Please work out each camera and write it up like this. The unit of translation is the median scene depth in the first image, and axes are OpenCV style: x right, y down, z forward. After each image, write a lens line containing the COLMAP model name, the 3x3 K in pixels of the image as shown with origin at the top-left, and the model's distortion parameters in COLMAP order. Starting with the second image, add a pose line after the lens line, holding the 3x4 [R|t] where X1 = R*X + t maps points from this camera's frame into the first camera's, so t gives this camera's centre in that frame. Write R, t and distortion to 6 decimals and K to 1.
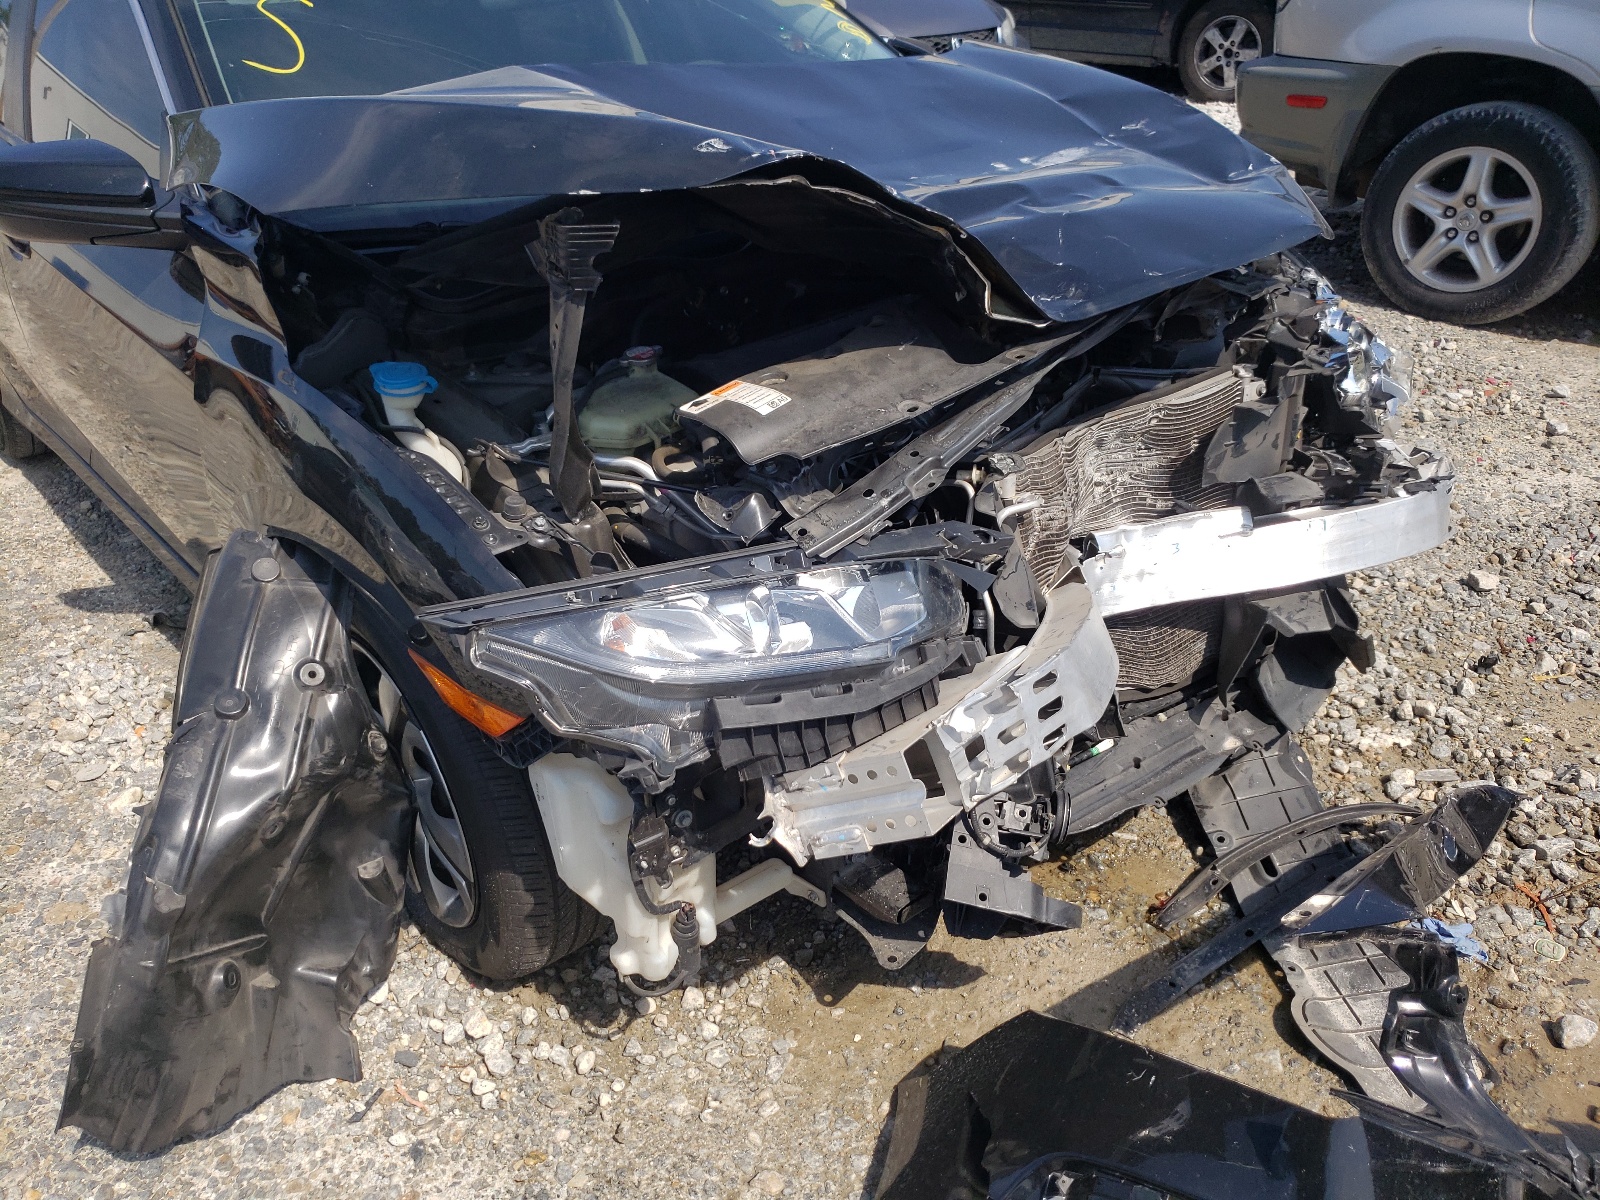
lens RADIAL K [[1206.3, 0, 800.0], [0, 1206.3, 600.0], [0, 0, 1]] dist [0.009262, -0.000157]
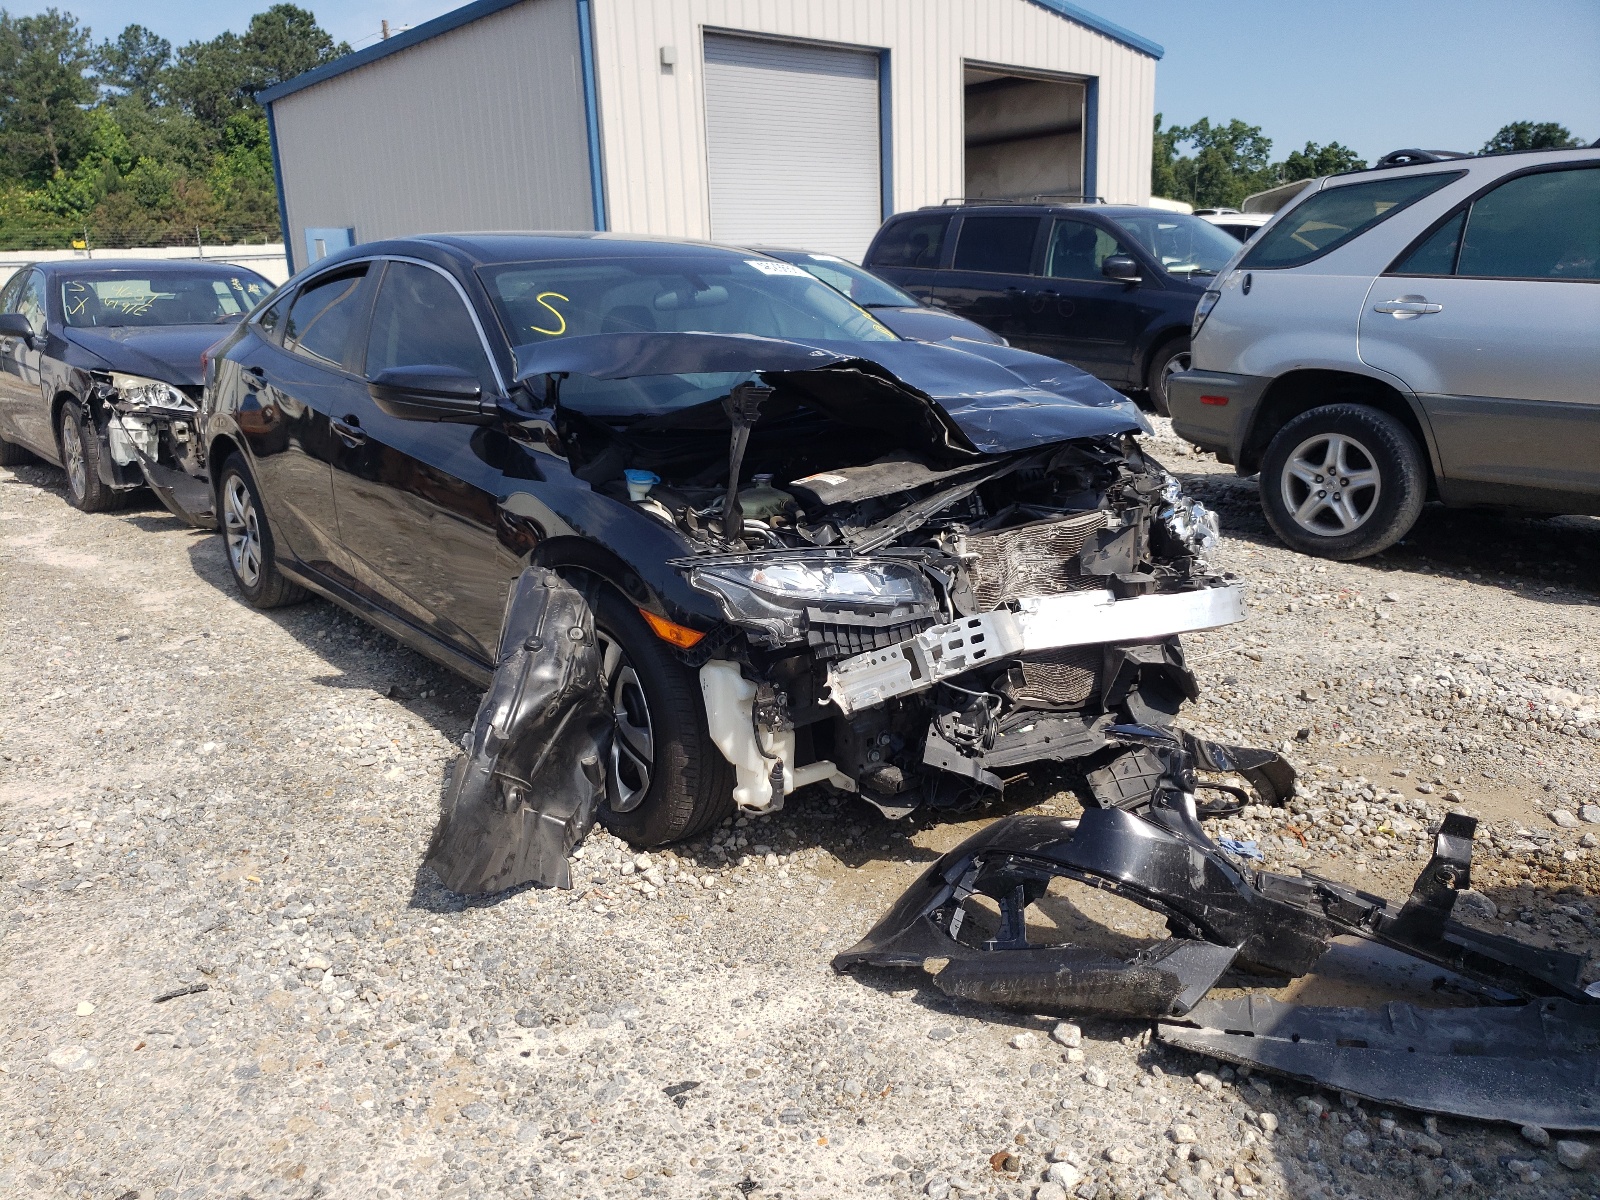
lens RADIAL K [[1417.0, 0, 800.5], [0, 1417.0, 687.3], [0, 0, 1]] dist [0.172270, -0.790948]
pose [[0.999425, 0.032695, -0.009020, -0.041420], [-0.033895, 0.972338, -0.231104, 0.563737], [0.001215, 0.231277, 0.972887, -0.957375]]
